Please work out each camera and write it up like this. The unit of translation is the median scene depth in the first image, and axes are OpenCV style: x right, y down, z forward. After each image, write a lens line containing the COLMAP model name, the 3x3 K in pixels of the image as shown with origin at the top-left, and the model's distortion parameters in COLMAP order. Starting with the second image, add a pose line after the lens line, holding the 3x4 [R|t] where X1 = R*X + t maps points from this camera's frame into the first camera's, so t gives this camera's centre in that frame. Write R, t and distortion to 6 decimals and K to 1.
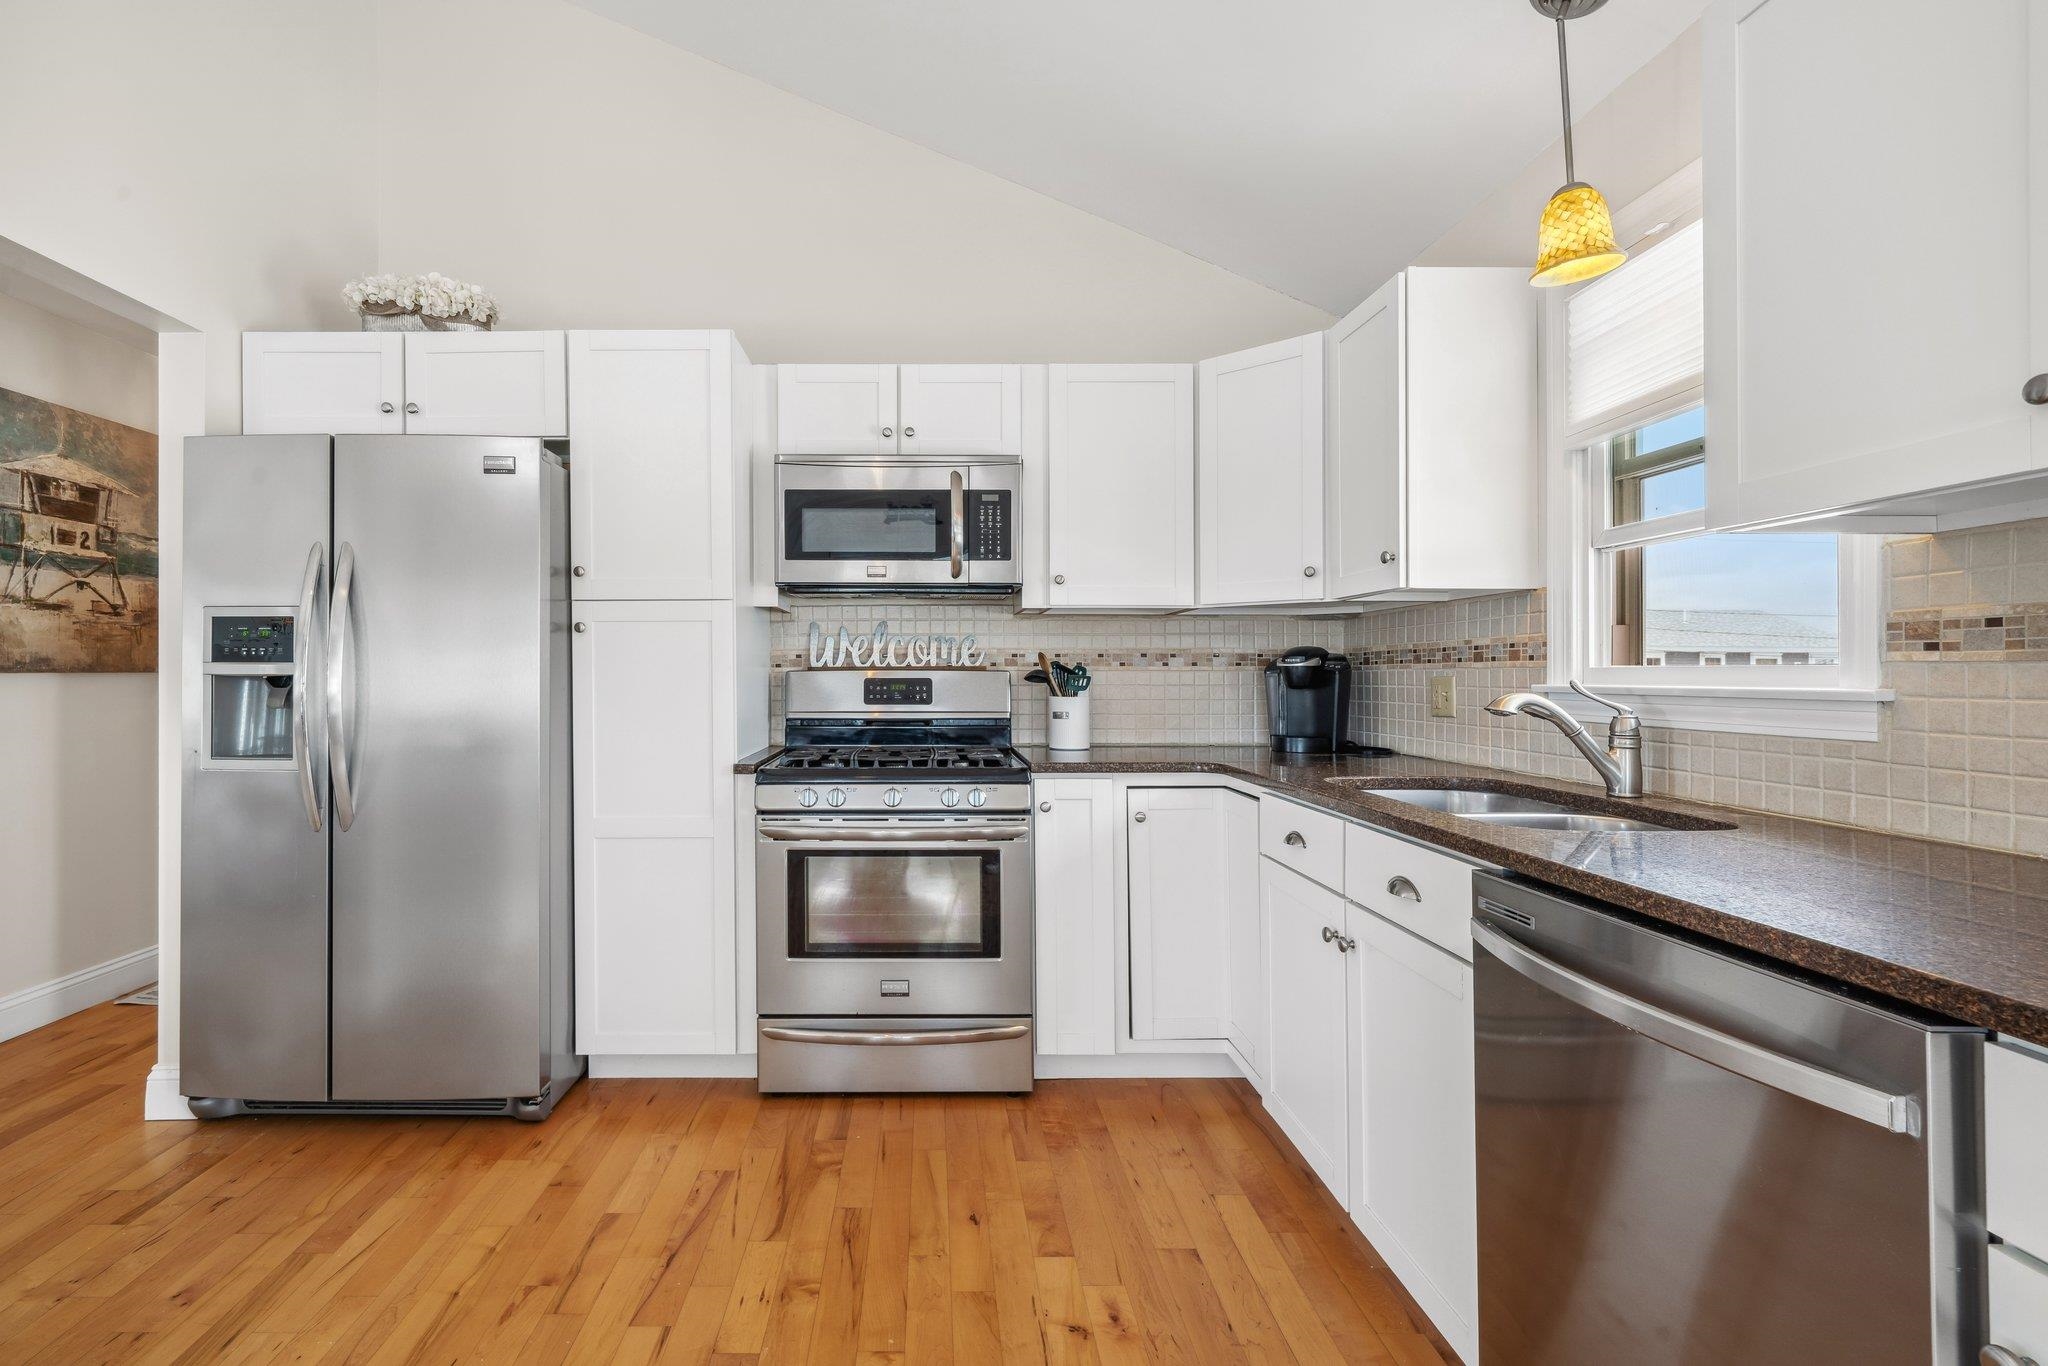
lens RADIAL K [[906.2, 0, 916.4], [0, 906.2, 670.0], [0, 0, 1]] dist [-0.000270, -0.000272]
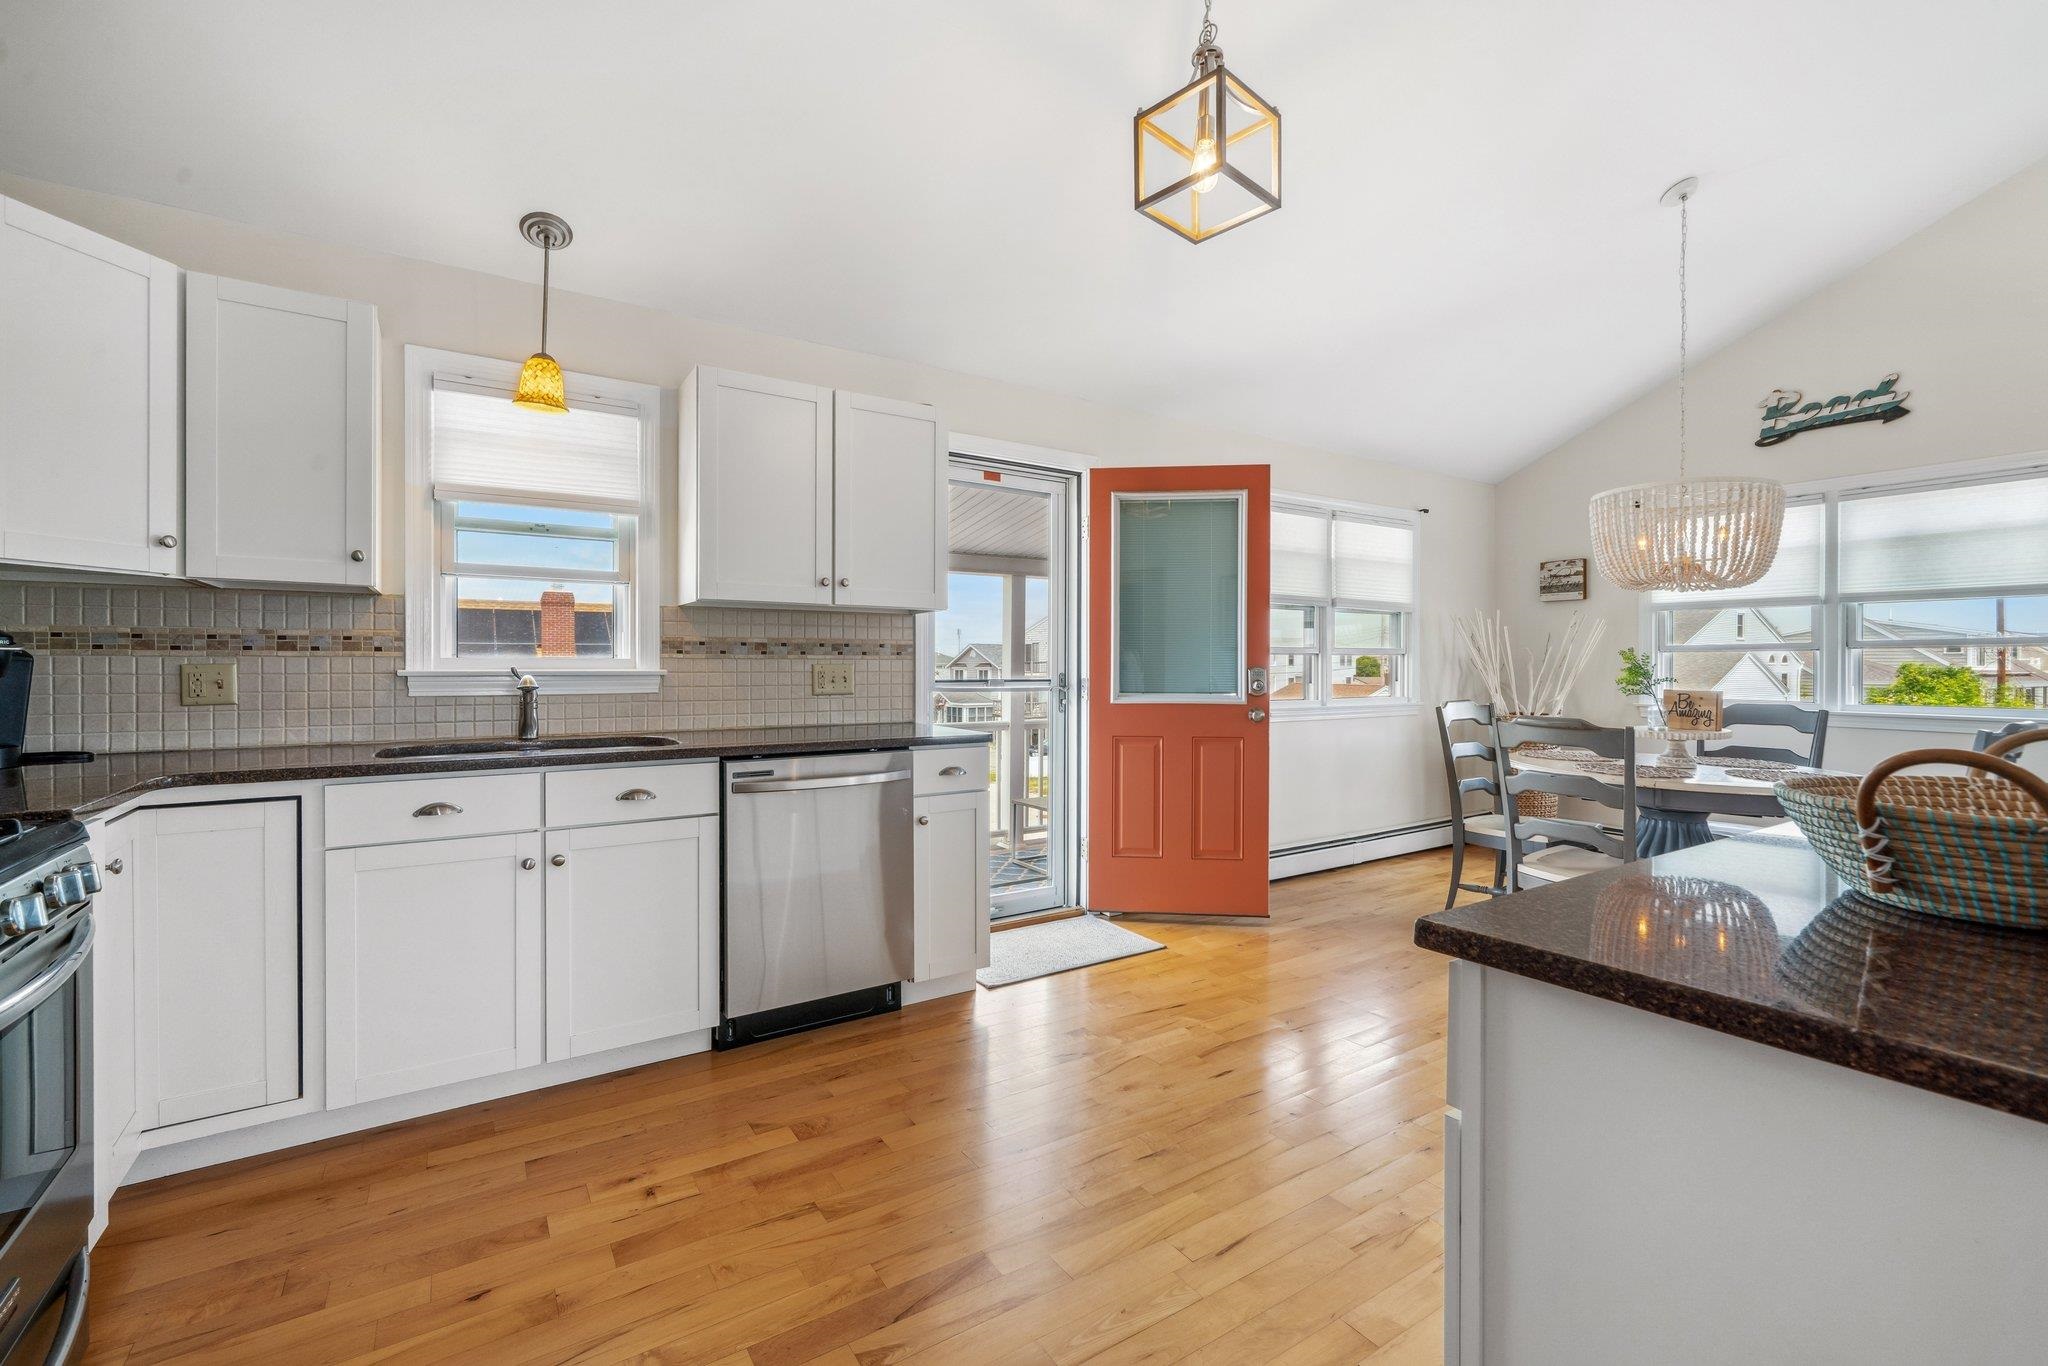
lens RADIAL K [[881.4, 0, 1021.2], [0, 881.4, 668.0], [0, 0, 1]] dist [0.000604, -0.000127]
pose [[-0.555093, -0.008158, 0.831748, -0.697017], [-0.008375, 0.999956, 0.004219, 0.000093], [-0.831746, -0.004624, -0.555137, 0.790695]]
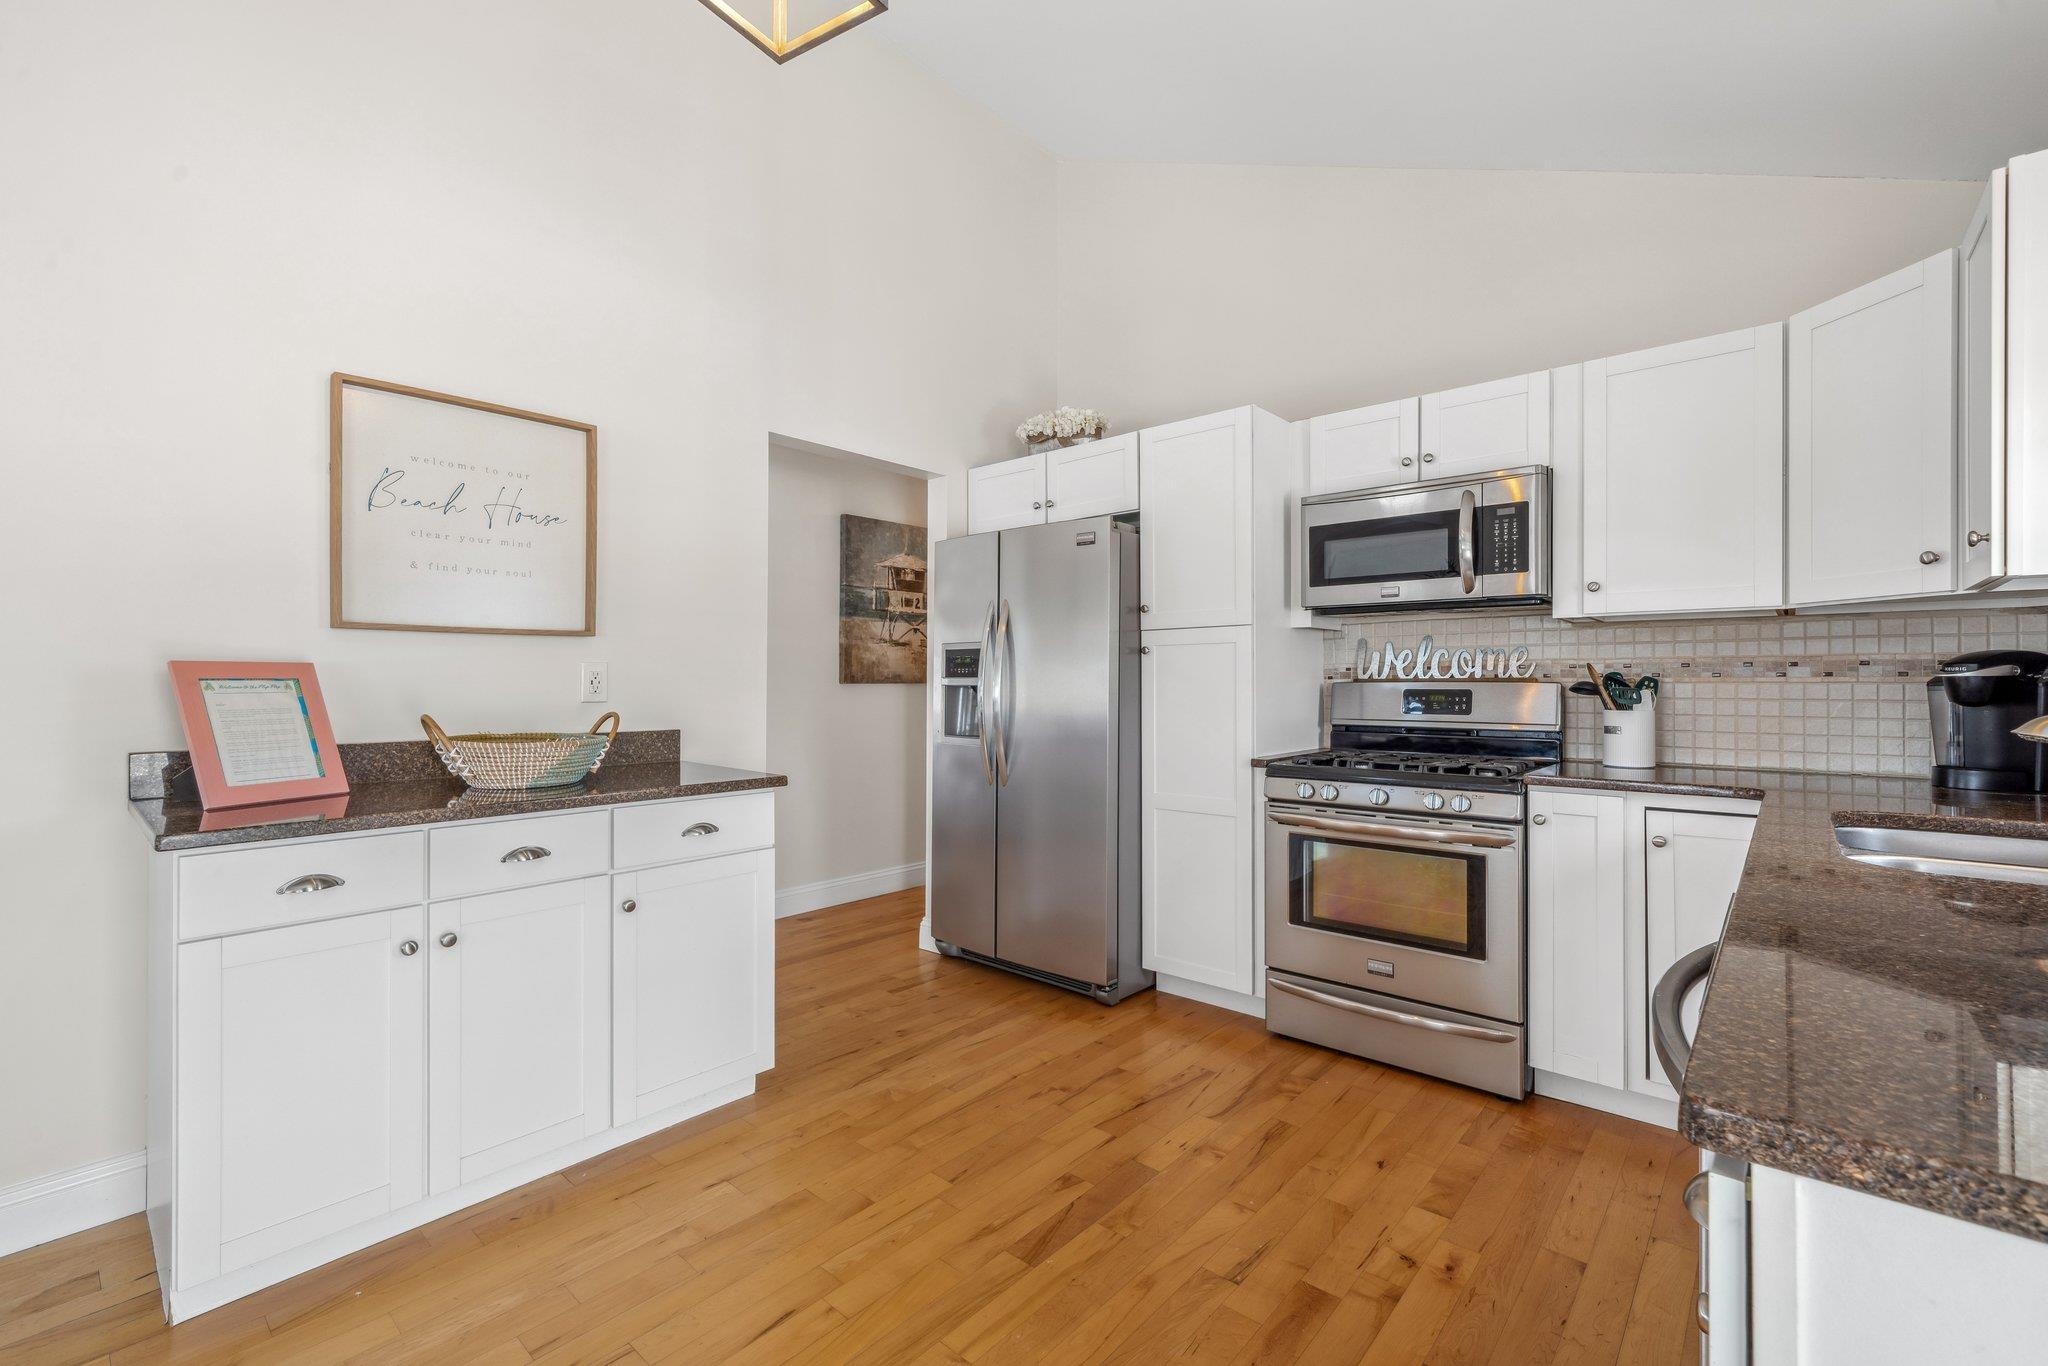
lens RADIAL K [[874.1, 0, 1018.9], [0, 874.1, 676.3], [0, 0, 1]] dist [-0.002864, -0.000380]
pose [[0.751095, -0.004335, -0.660180, 0.339656], [0.001788, 0.999988, -0.004532, -0.003013], [0.660192, 0.002223, 0.751093, -0.096343]]
